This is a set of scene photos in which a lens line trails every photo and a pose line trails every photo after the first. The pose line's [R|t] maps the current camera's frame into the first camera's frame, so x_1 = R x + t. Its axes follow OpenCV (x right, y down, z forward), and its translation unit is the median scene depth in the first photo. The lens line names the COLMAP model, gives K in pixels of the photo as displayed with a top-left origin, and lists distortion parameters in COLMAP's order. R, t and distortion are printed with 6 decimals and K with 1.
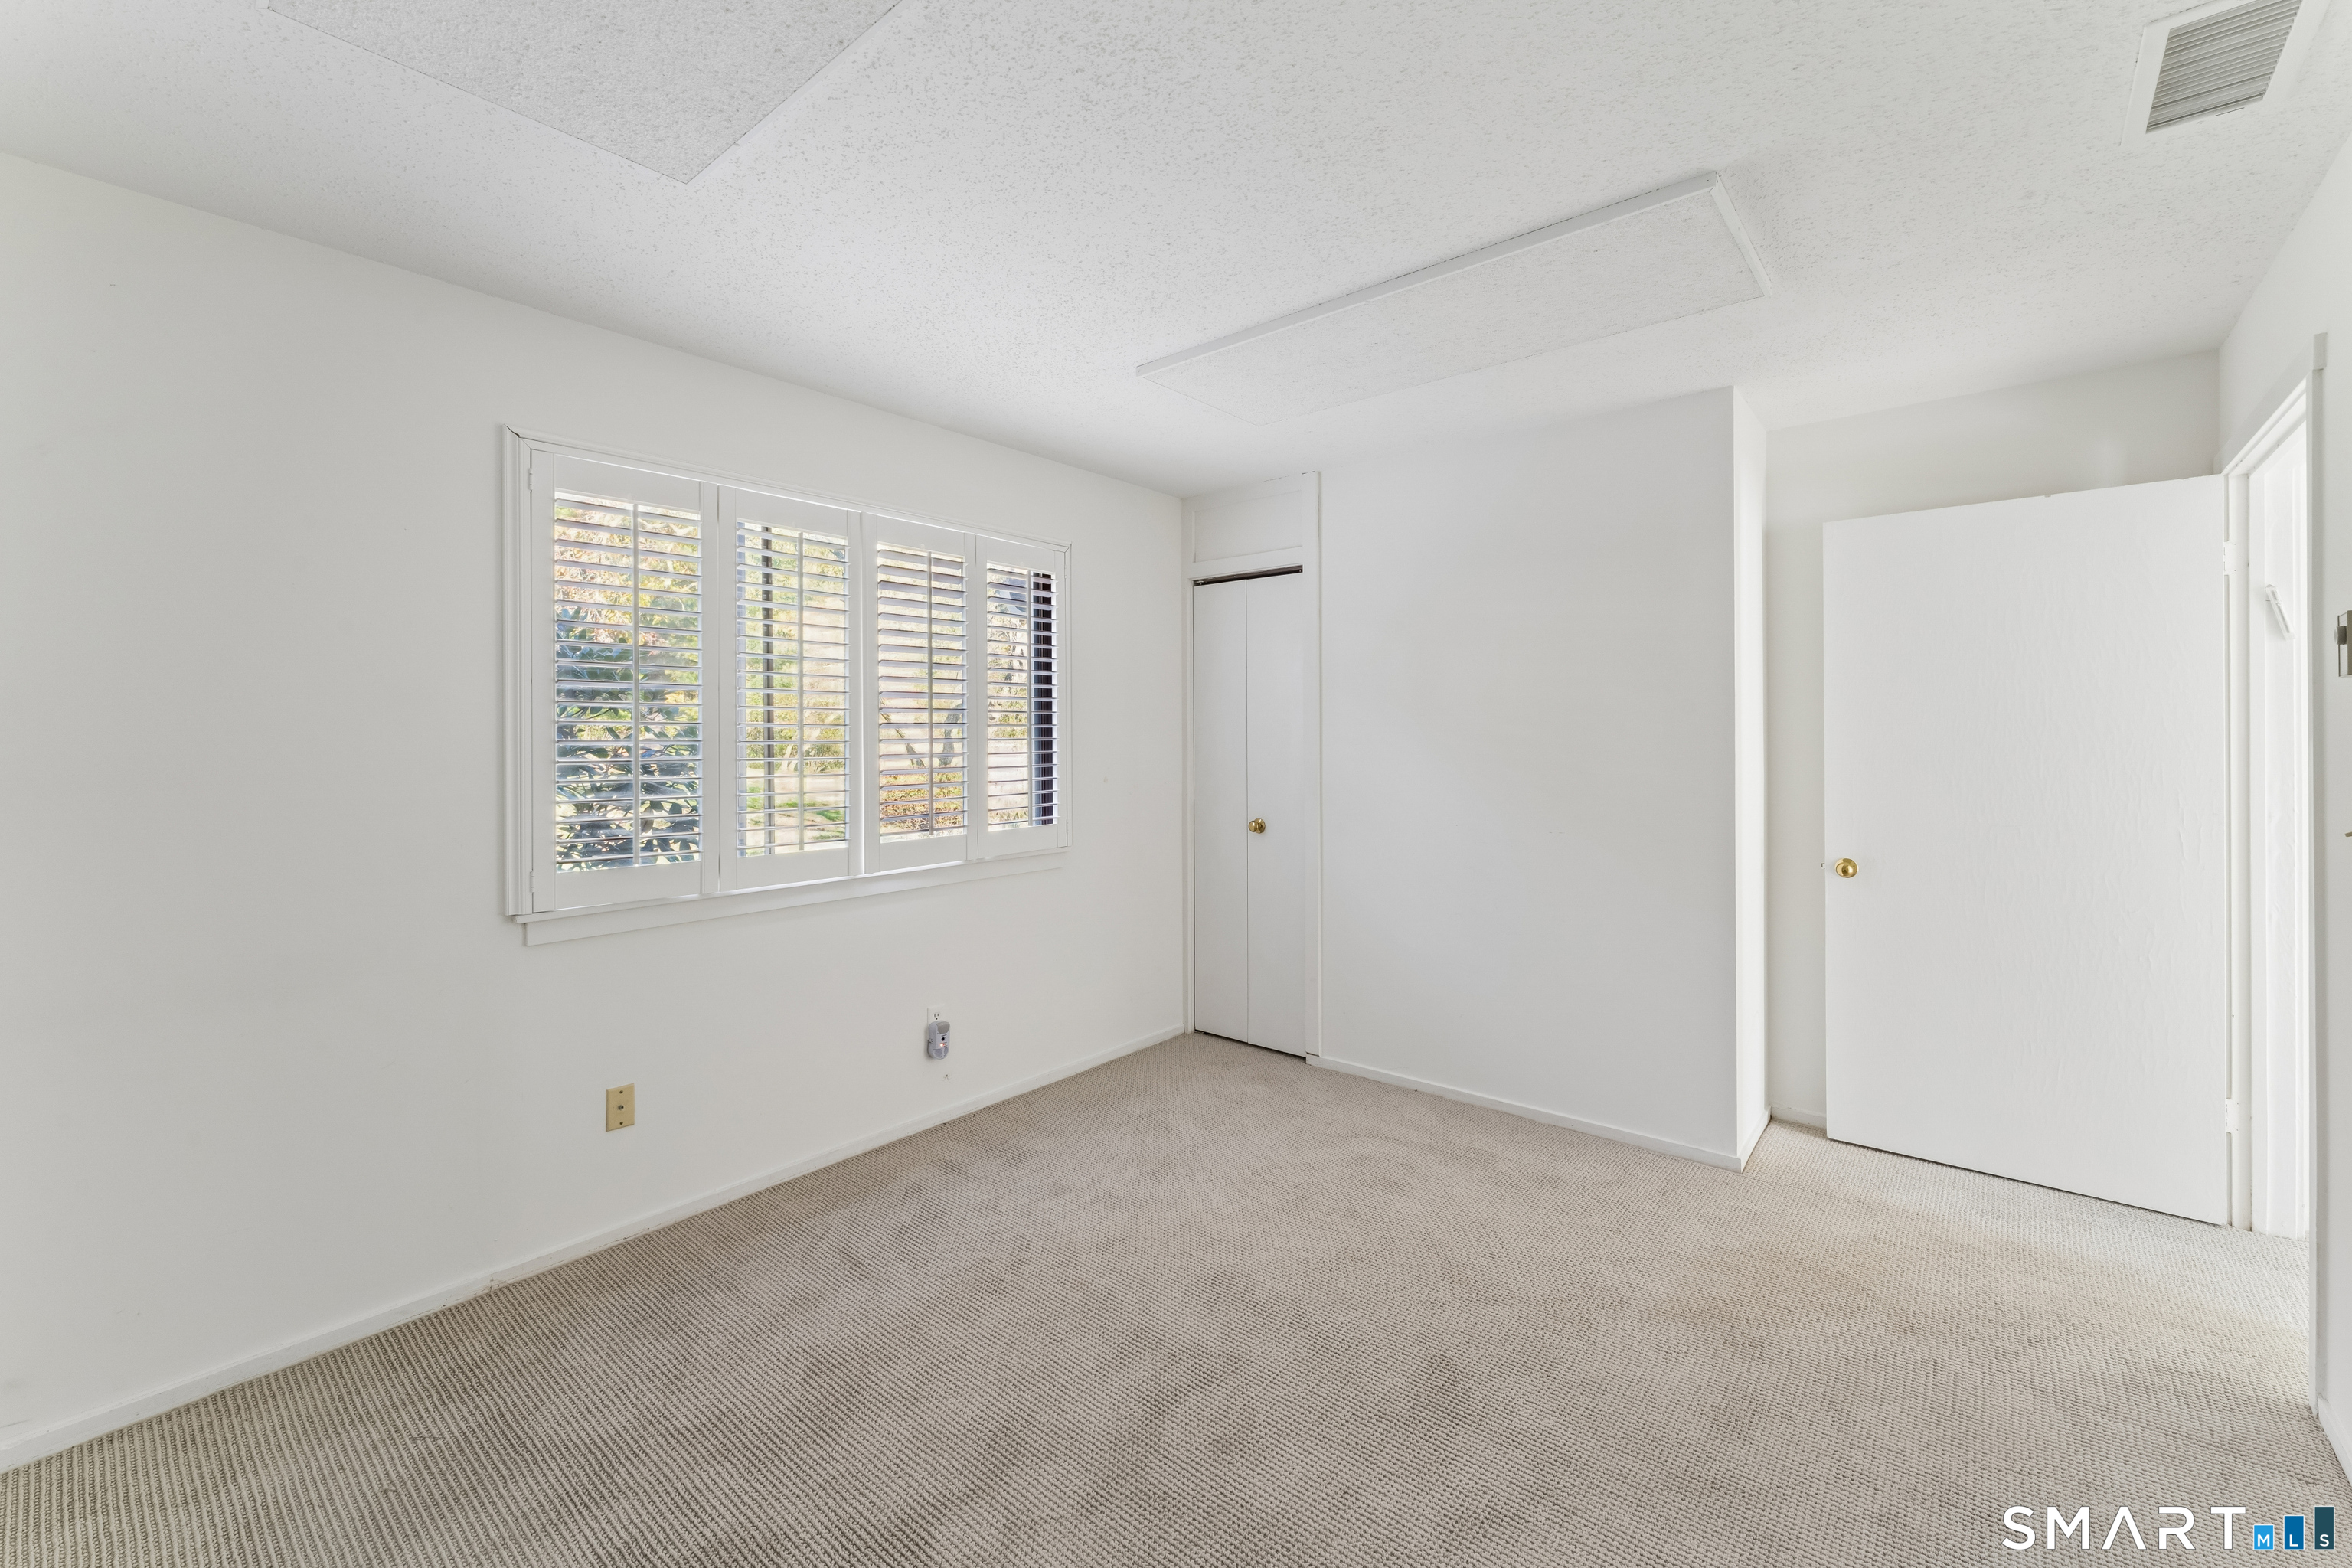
lens RADIAL K [[974.7, 0, 1183.7], [0, 974.7, 731.0], [0, 0, 1]] dist [0.000252, 0.000097]
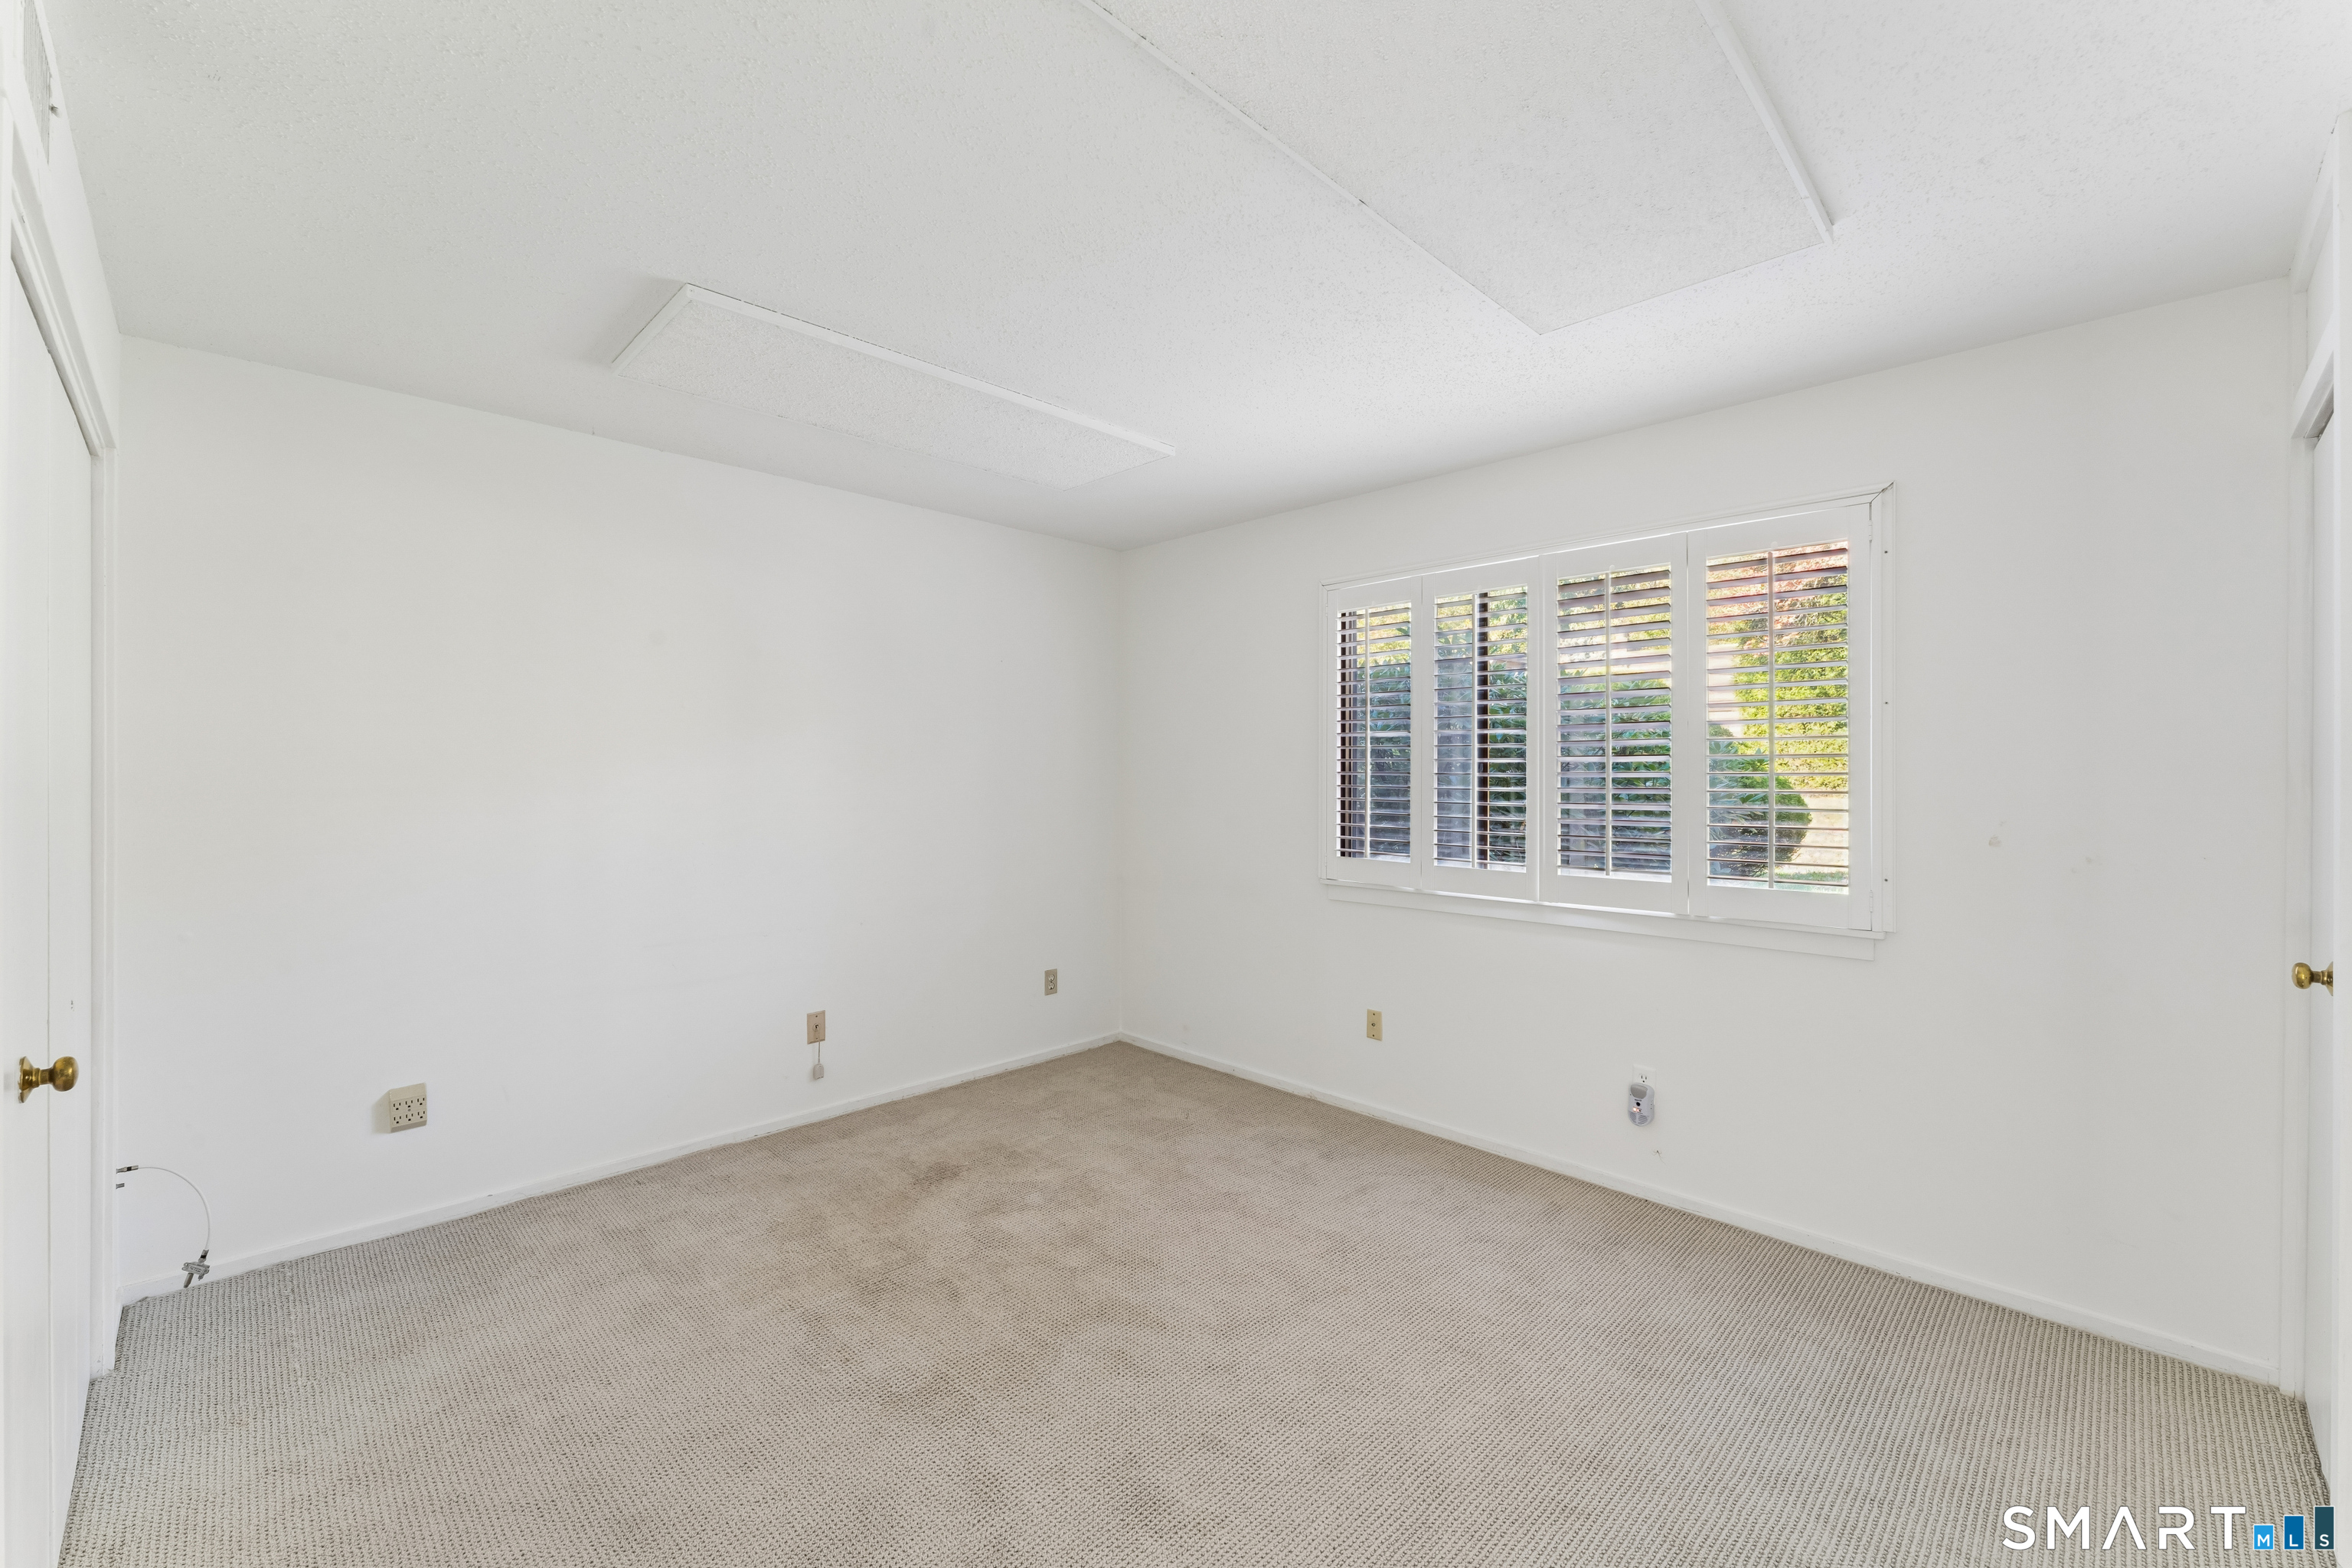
lens RADIAL K [[948.0, 0, 1209.7], [0, 948.0, 770.6], [0, 0, 1]] dist [0.000325, 0.000424]
pose [[-0.065160, -0.001358, -0.997874, 0.757380], [-0.002058, 0.999997, -0.001226, 0.008950], [0.997873, 0.001974, -0.065163, 0.757022]]
